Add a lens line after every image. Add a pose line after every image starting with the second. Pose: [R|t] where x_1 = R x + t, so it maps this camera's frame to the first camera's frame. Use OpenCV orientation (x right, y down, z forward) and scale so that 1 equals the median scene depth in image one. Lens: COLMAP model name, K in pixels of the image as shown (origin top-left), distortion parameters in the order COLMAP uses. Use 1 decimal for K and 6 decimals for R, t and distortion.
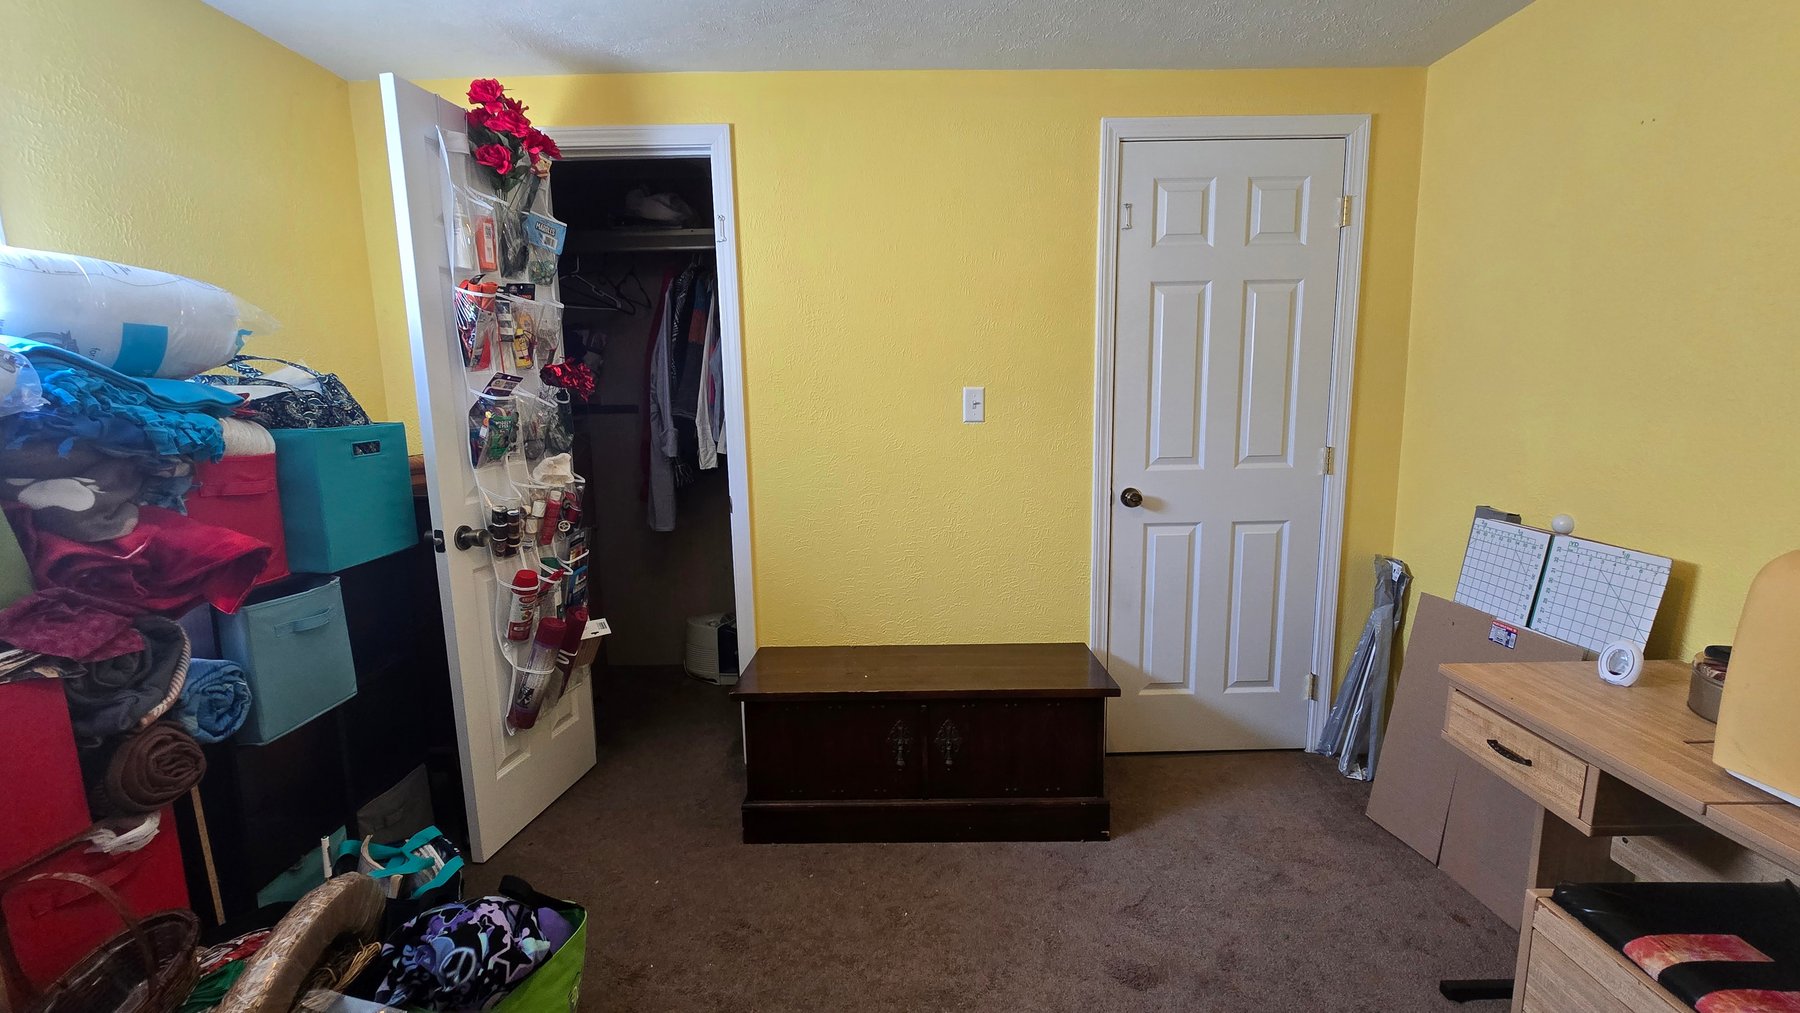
lens RADIAL K [[733.8, 0, 915.0], [0, 733.8, 507.6], [0, 0, 1]] dist [-0.006754, 0.003103]
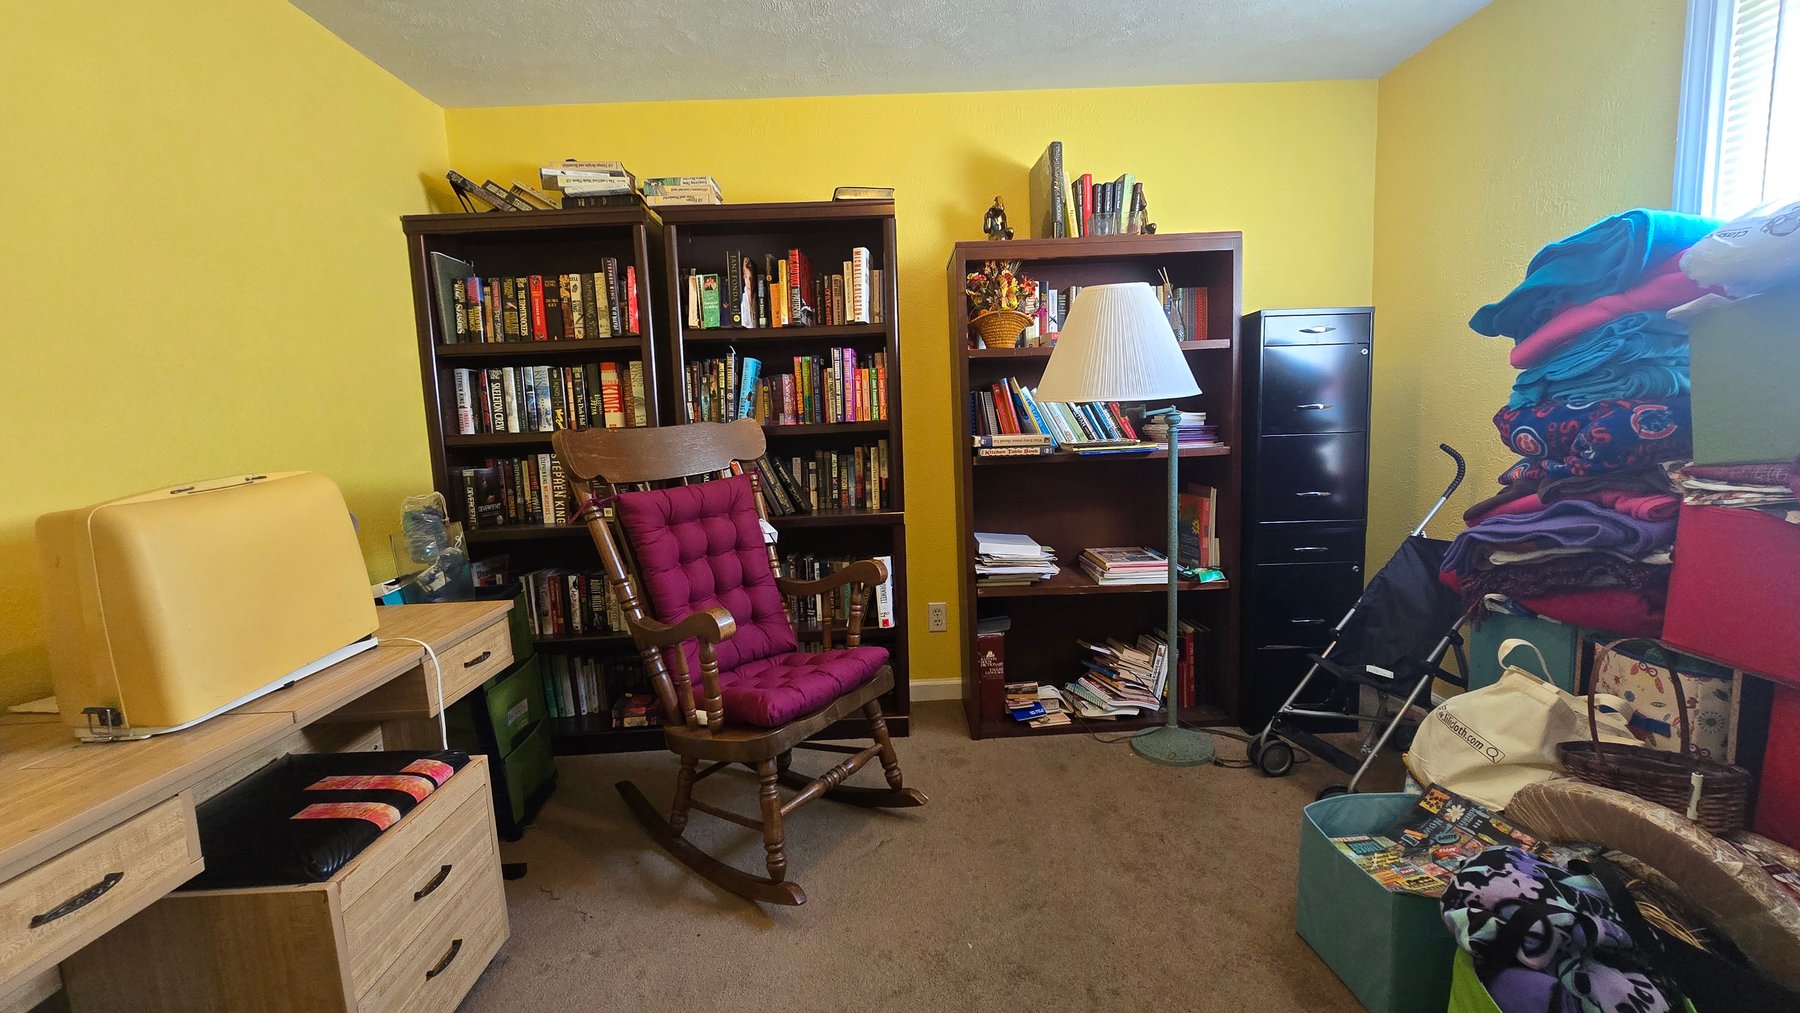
lens RADIAL K [[733.8, 0, 907.1], [0, 733.8, 512.3], [0, 0, 1]] dist [-0.006754, 0.003103]
pose [[-0.998305, 0.056899, -0.012245, 0.067774], [0.051157, 0.958158, 0.281632, -0.082025], [0.027757, 0.280528, -0.959444, 1.090282]]
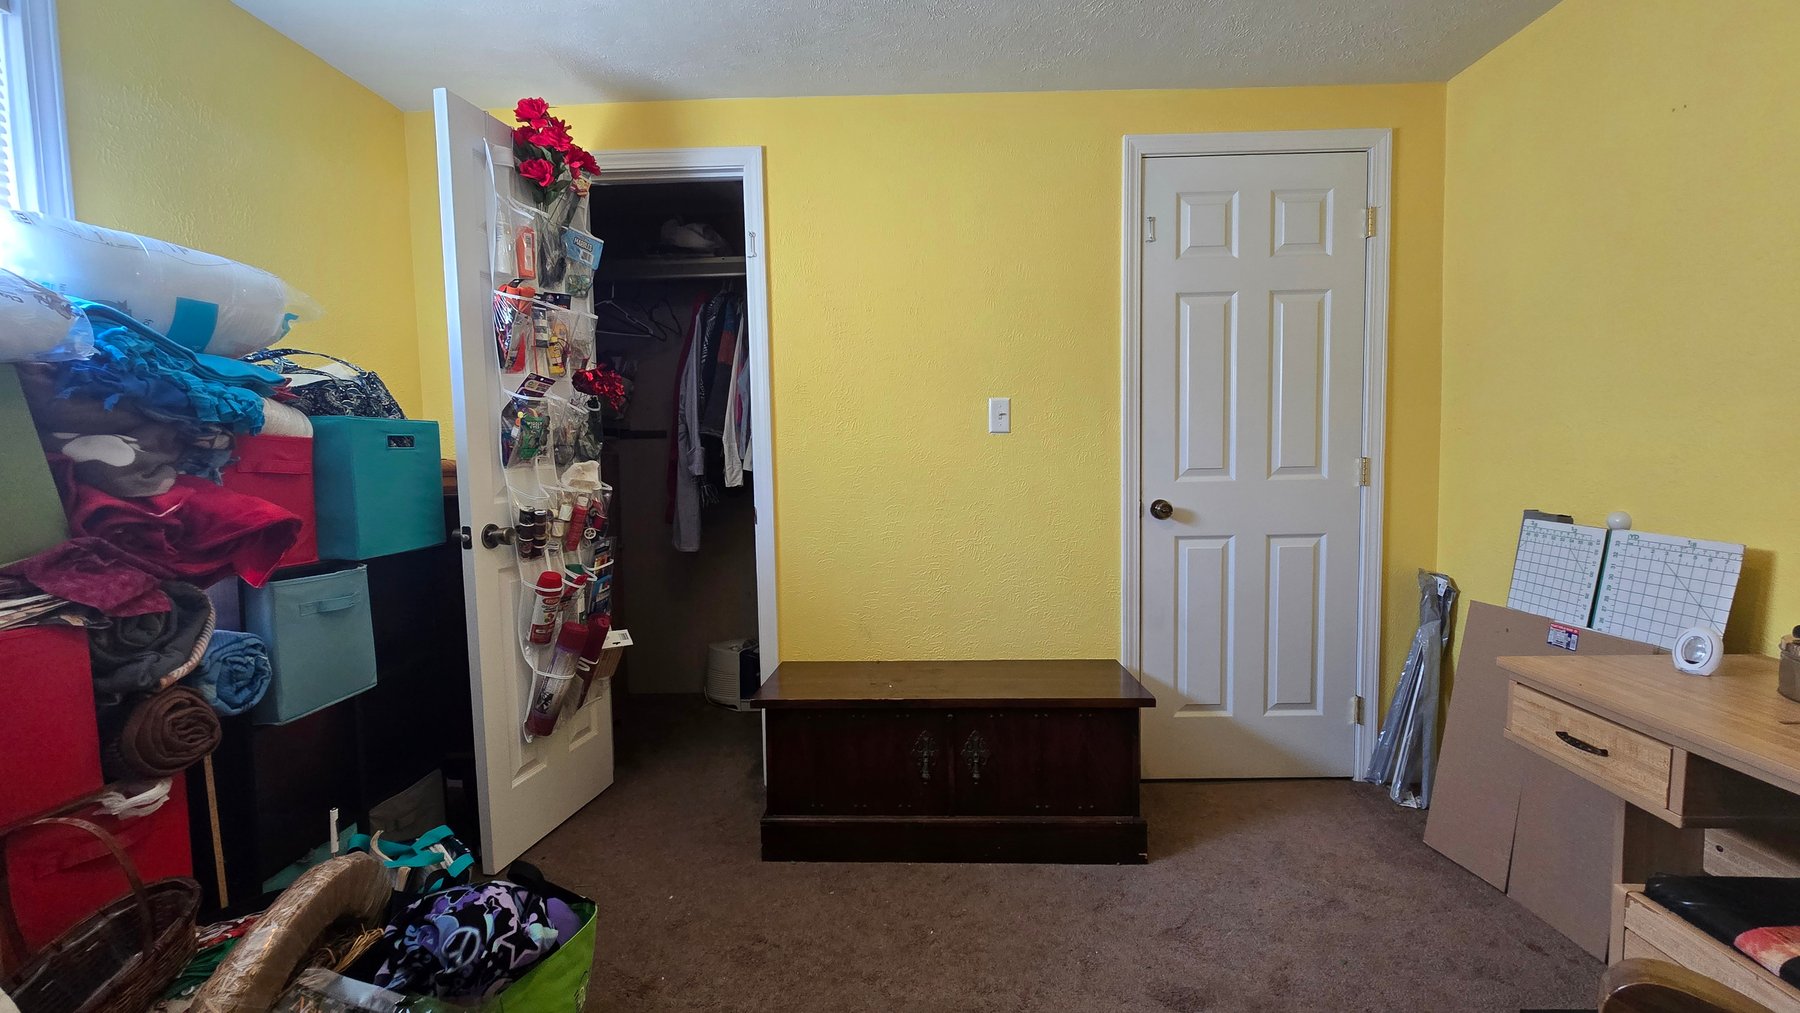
lens RADIAL K [[733.8, 0, 914.8], [0, 733.8, 507.5], [0, 0, 1]] dist [-0.006754, 0.003103]
pose [[0.999483, 0.000154, -0.032145, -0.003609], [-0.002720, 0.996808, -0.079795, 0.081167], [0.032030, 0.079841, 0.996293, 0.016694]]
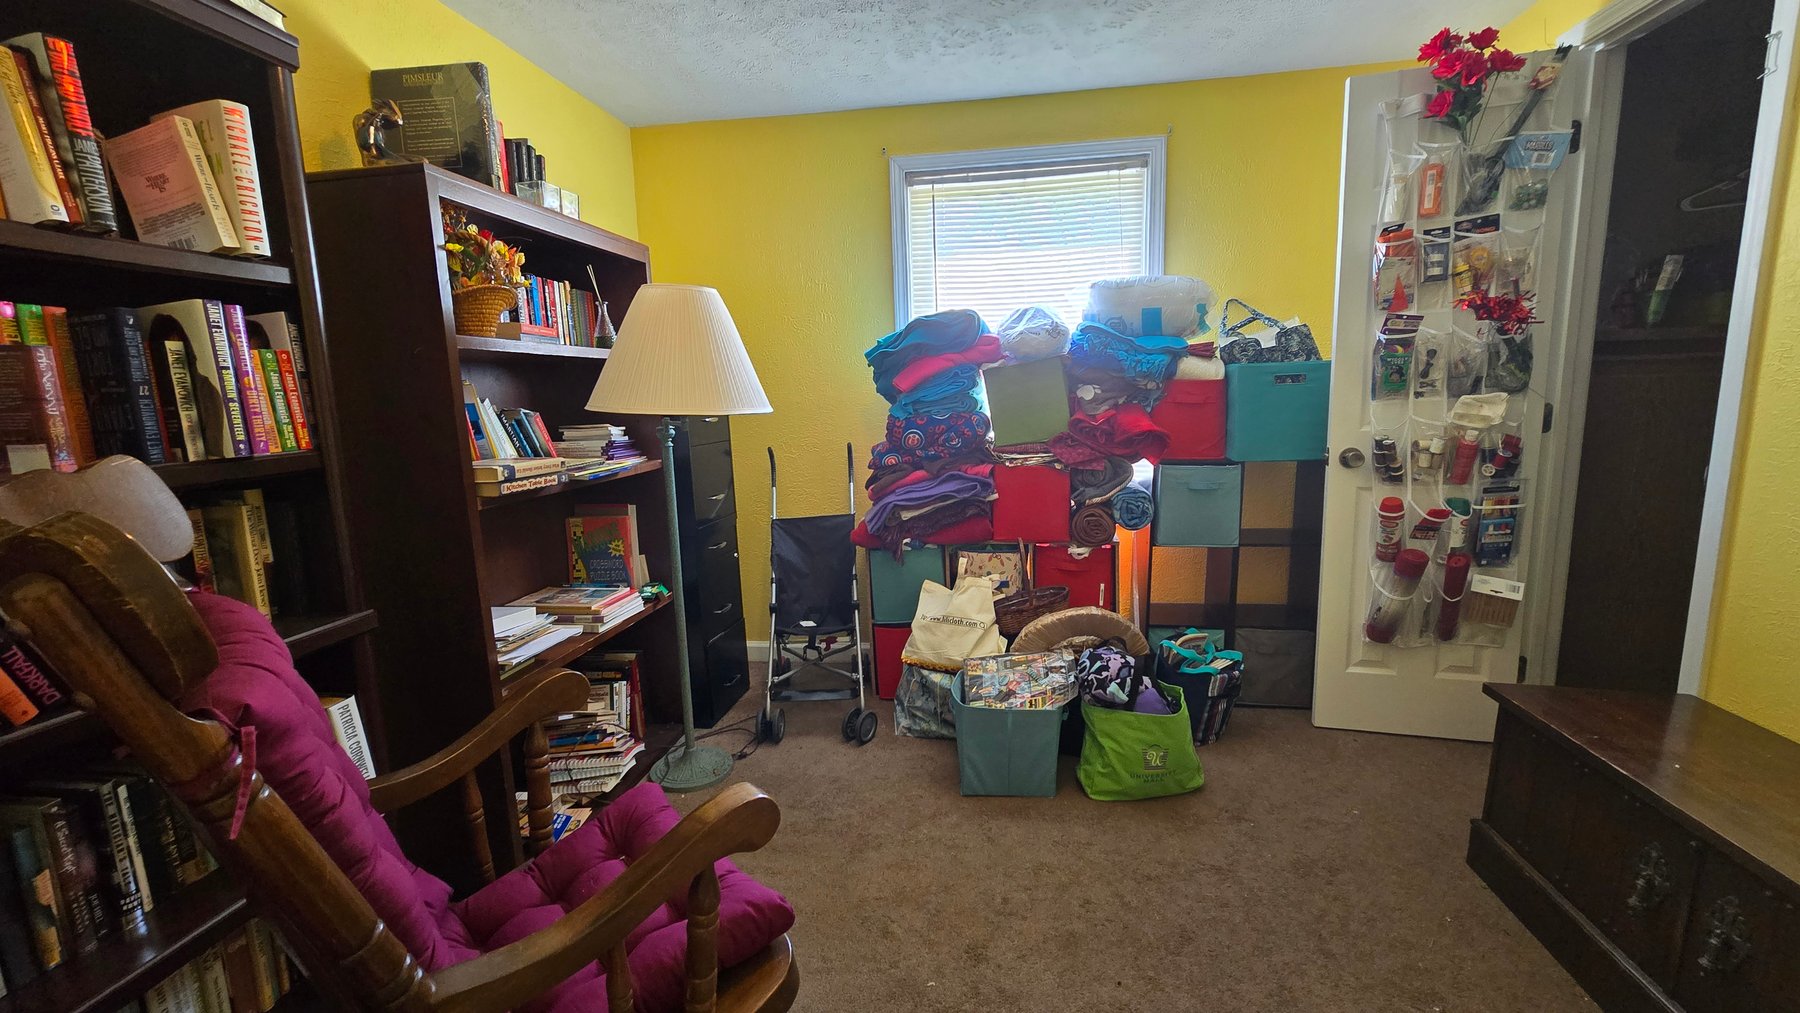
lens RADIAL K [[733.8, 0, 905.9], [0, 733.8, 512.1], [0, 0, 1]] dist [-0.006754, 0.003103]
pose [[-0.151012, 0.181366, -0.971752, 0.667420], [-0.120796, 0.972273, 0.200235, -0.024538], [0.981124, 0.147621, -0.124916, 0.457131]]
